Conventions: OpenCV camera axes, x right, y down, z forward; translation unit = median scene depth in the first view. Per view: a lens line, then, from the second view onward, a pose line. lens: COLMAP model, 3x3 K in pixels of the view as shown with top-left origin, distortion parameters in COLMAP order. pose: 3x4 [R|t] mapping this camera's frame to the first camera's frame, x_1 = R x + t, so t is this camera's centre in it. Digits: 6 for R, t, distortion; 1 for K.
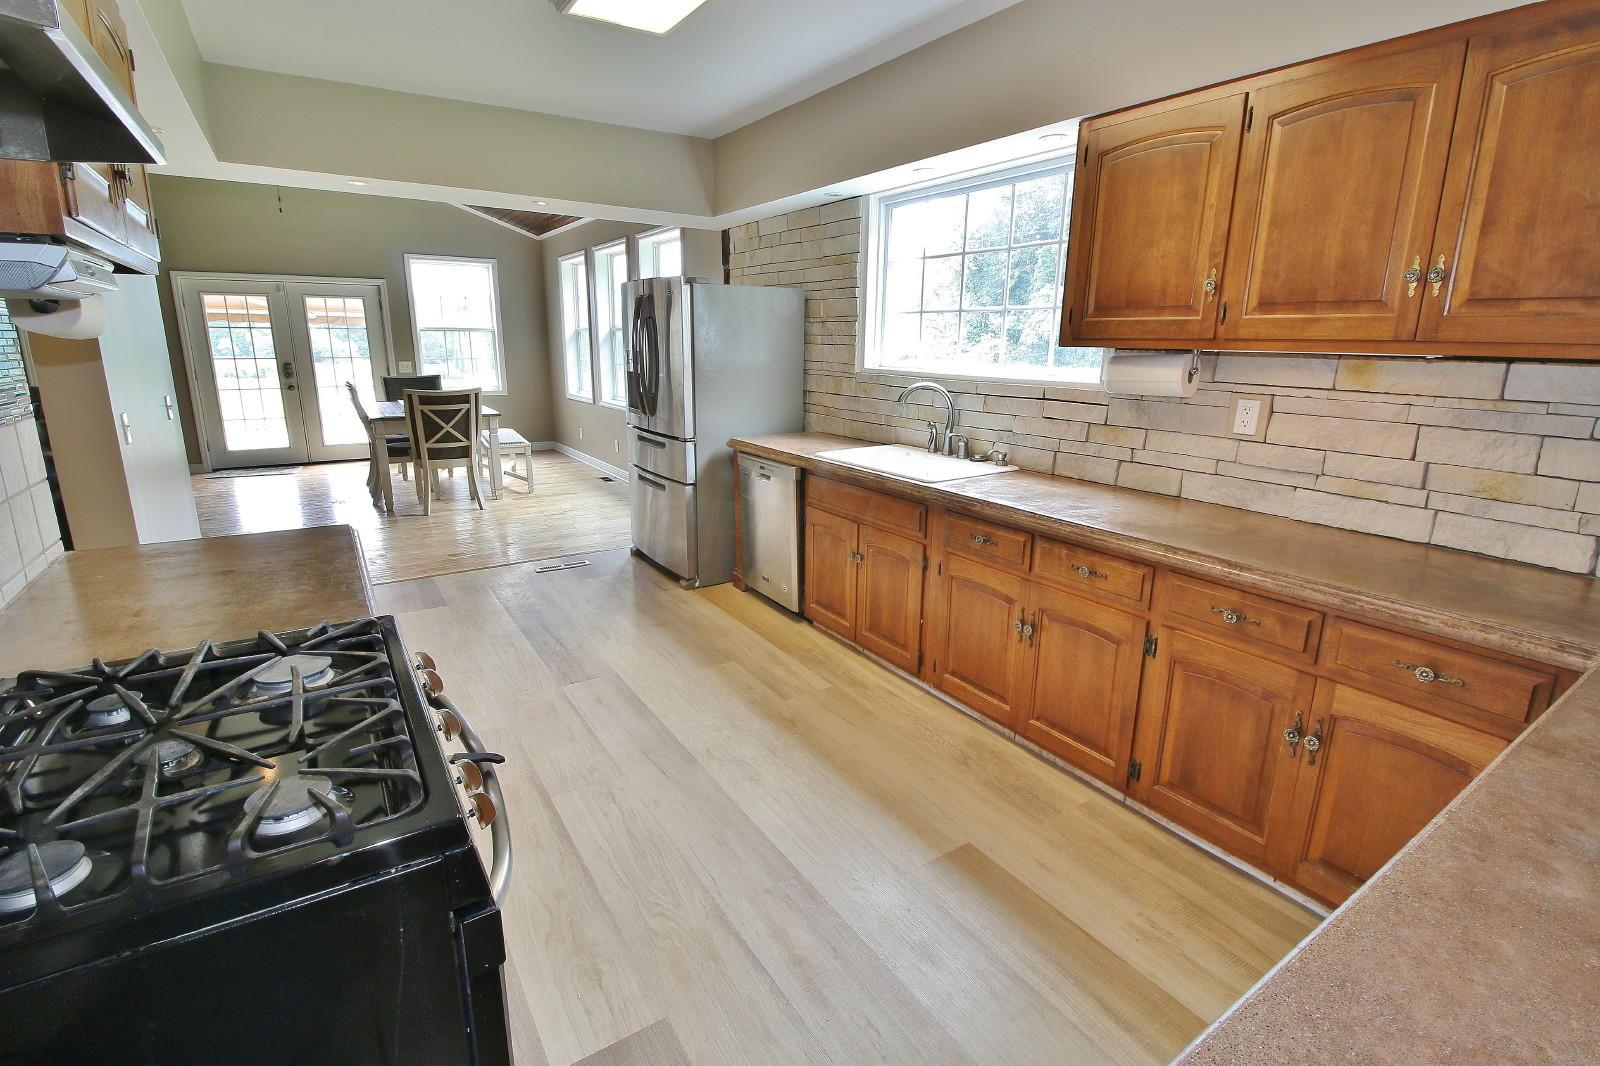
lens RADIAL K [[739.4, 0, 801.9], [0, 739.4, 522.7], [0, 0, 1]] dist [0.001441, -0.013343]
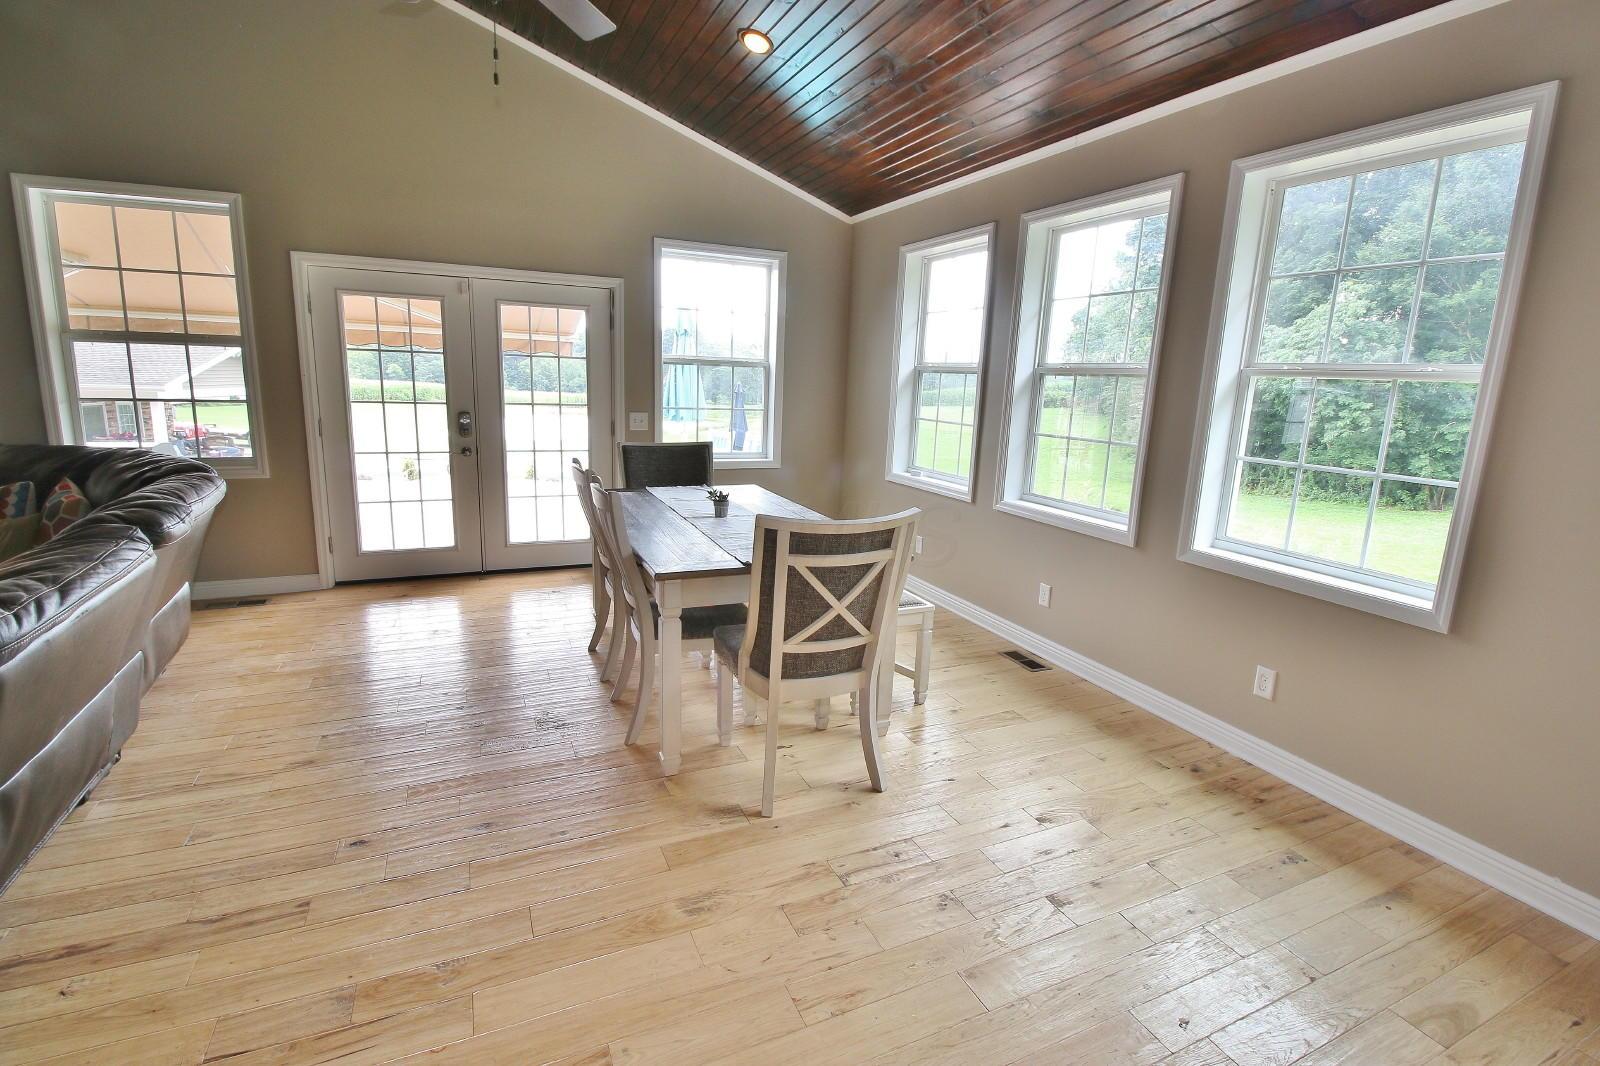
lens RADIAL K [[739.4, 0, 801.9], [0, 739.4, 522.7], [0, 0, 1]] dist [0.001441, -0.013343]
pose [[0.987668, 0.056682, -0.145939, -0.335611], [-0.064351, 0.996754, -0.048374, -0.116115], [0.142724, 0.057169, 0.988110, 0.452879]]
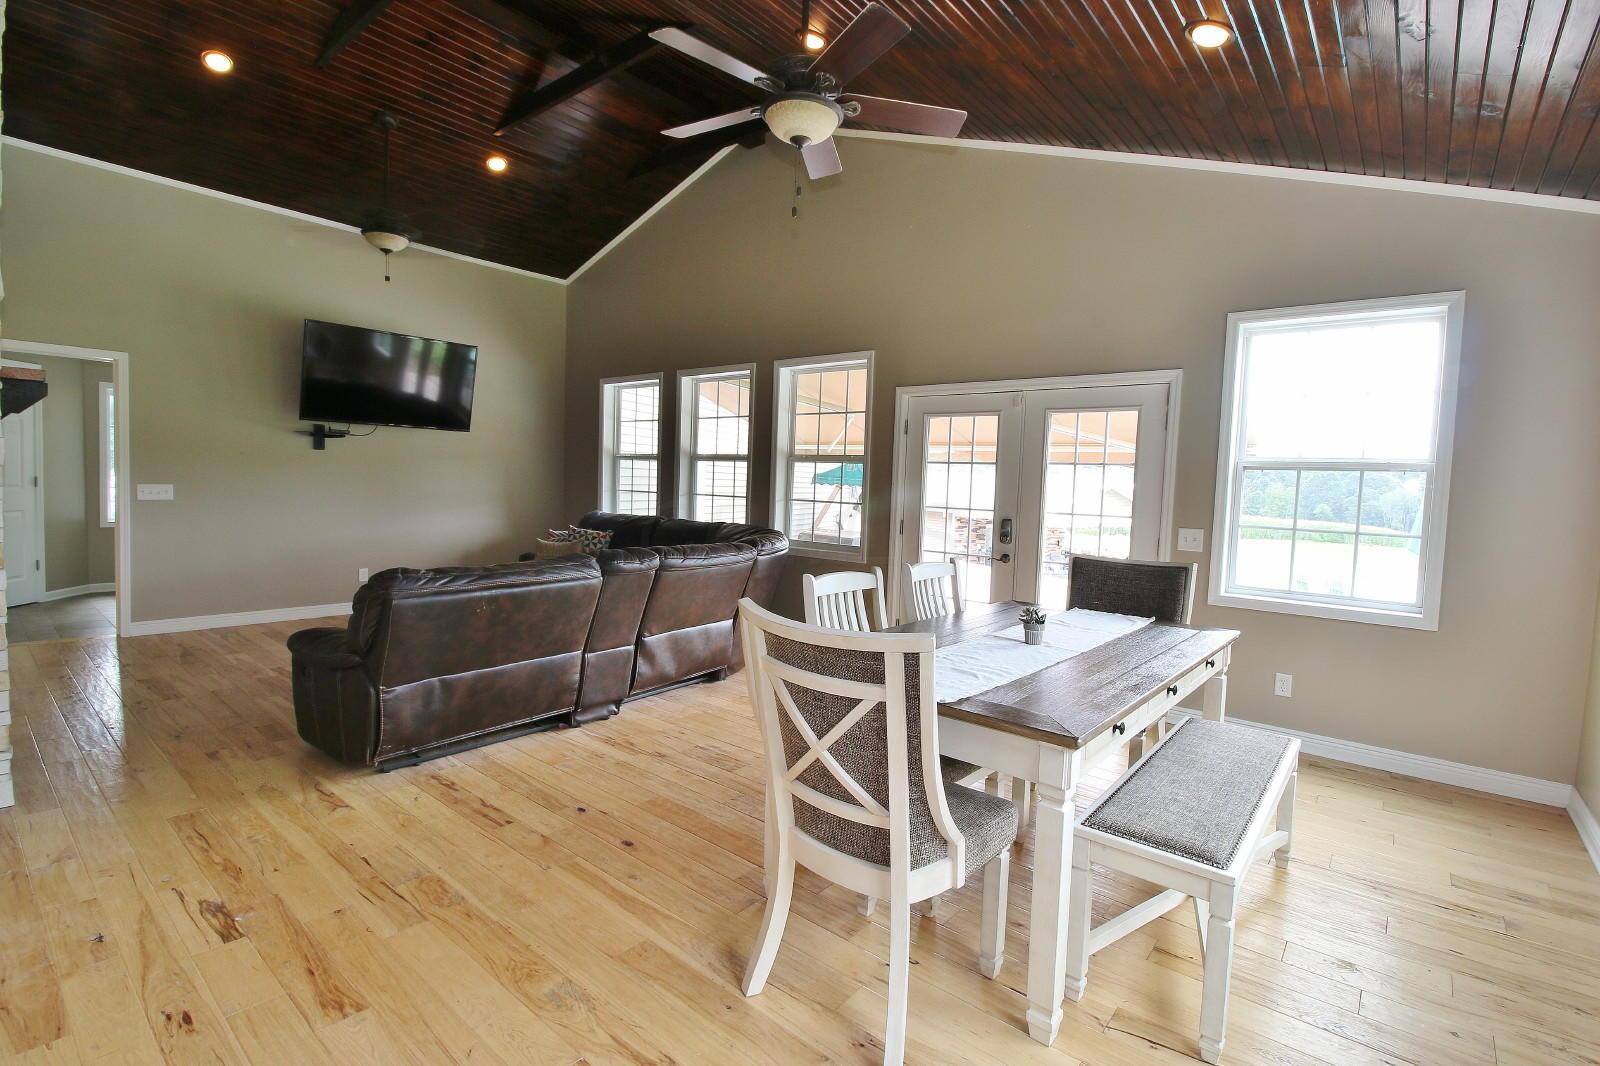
lens RADIAL K [[739.4, 0, 801.9], [0, 739.4, 522.7], [0, 0, 1]] dist [0.001441, -0.013343]
pose [[0.294283, 0.054289, -0.954175, -0.160978], [-0.265883, 0.963622, -0.027176, -0.153774], [0.917989, 0.261696, 0.298013, 0.669116]]
